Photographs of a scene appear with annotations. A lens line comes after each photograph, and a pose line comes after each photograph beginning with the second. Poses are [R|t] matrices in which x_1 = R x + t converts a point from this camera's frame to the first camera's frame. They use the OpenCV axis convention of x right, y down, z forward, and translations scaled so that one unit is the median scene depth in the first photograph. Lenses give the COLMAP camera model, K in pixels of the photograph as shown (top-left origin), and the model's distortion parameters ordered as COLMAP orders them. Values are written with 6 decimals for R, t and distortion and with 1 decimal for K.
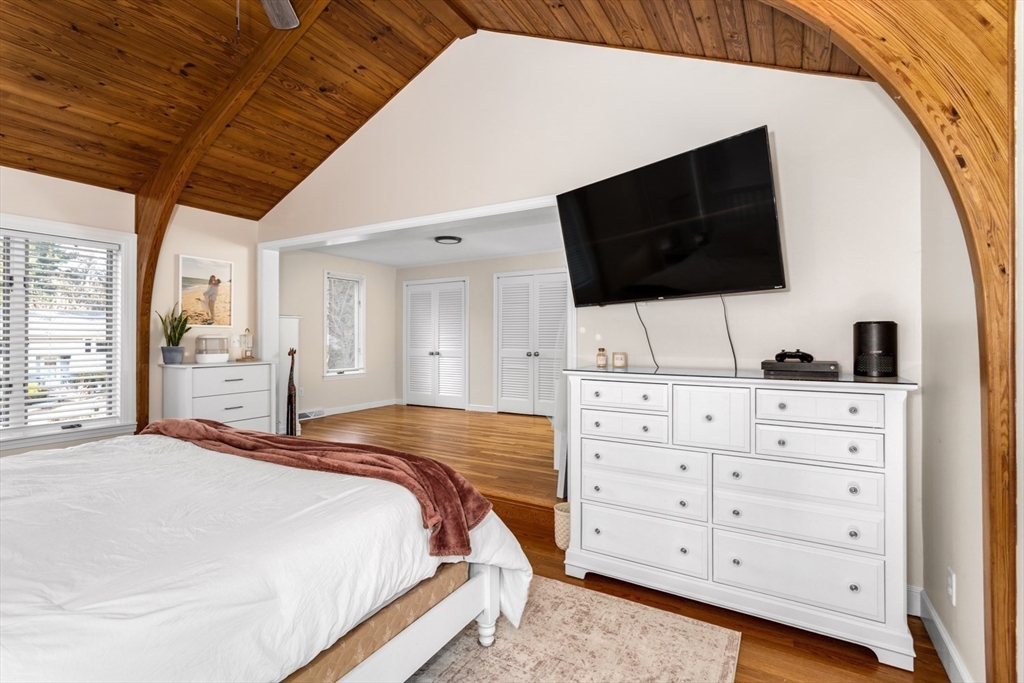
lens RADIAL K [[485.7, 0, 512.6], [0, 485.7, 335.5], [0, 0, 1]] dist [0.000395, -0.000042]
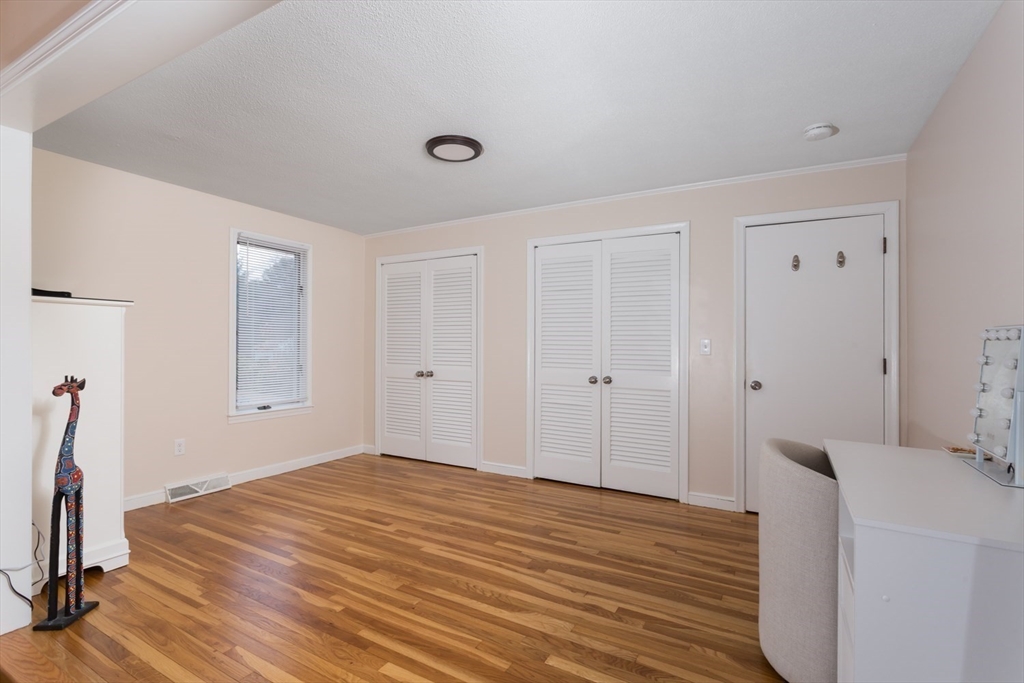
lens RADIAL K [[485.7, 0, 509.1], [0, 485.7, 344.6], [0, 0, 1]] dist [0.000395, -0.000042]
pose [[0.999966, 0.006855, 0.004682, -0.064529], [-0.006868, 0.999972, 0.002898, -0.003078], [-0.004662, -0.002930, 0.999985, 0.425484]]
